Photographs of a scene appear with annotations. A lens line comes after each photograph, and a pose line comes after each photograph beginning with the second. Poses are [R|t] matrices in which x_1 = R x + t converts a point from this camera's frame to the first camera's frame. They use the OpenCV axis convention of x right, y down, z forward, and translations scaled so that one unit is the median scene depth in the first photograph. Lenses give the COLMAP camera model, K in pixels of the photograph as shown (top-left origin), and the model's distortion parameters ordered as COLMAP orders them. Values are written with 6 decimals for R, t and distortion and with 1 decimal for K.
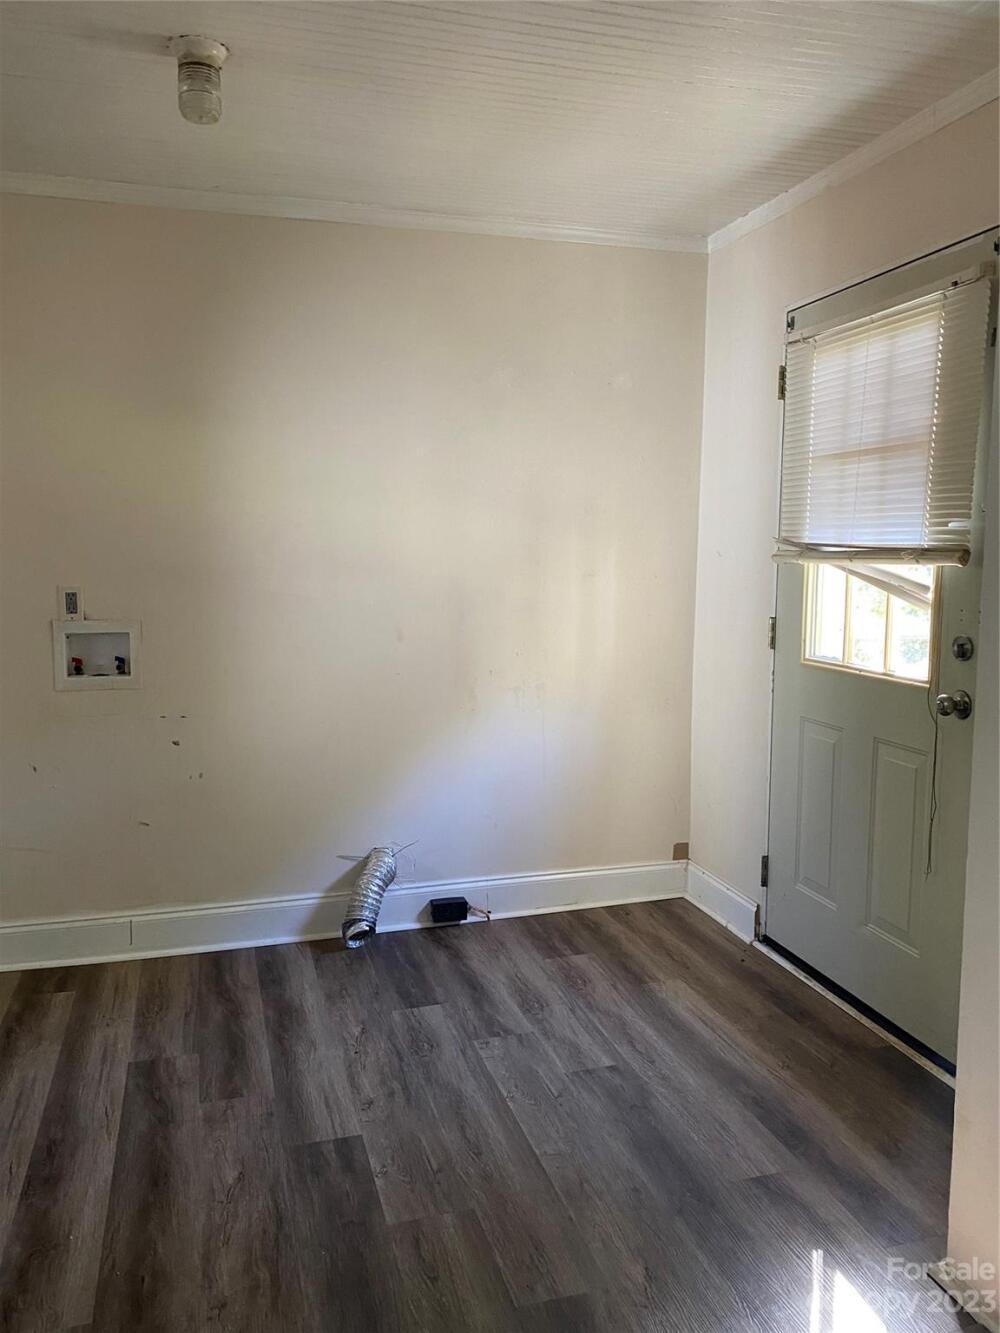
lens RADIAL K [[1006.8, 0, 486.3], [0, 1006.8, 667.0], [0, 0, 1]] dist [0.040626, -0.046328]
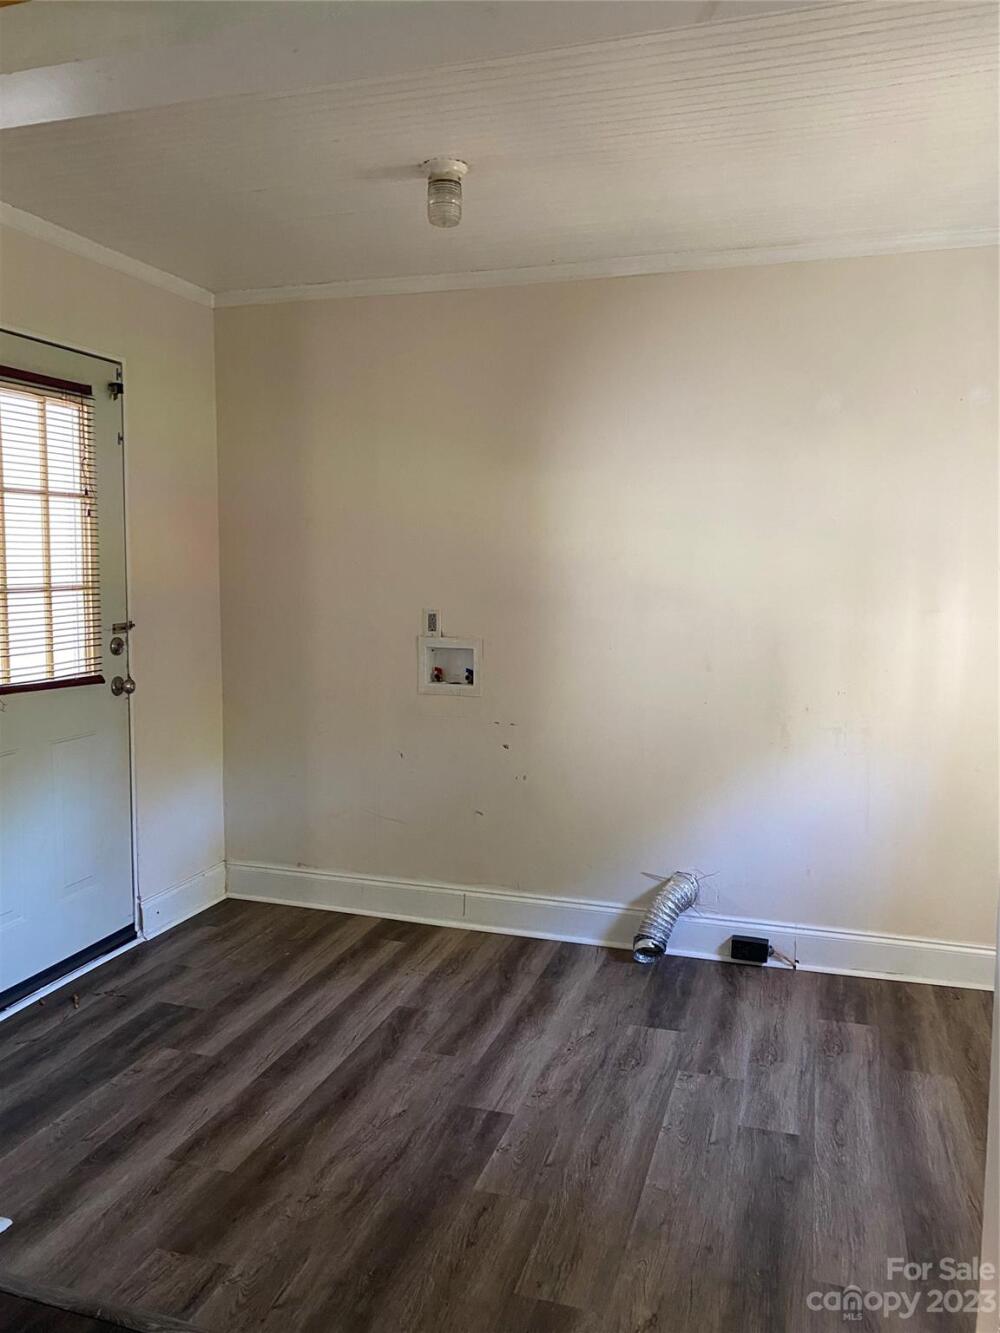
lens RADIAL K [[1006.8, 0, 497.1], [0, 1006.8, 664.5], [0, 0, 1]] dist [0.040626, -0.046328]
pose [[0.836288, 0.061004, -0.544886, 0.345104], [-0.074234, 0.997238, -0.002286, -0.017369], [0.543242, 0.042361, 0.838507, 0.038436]]
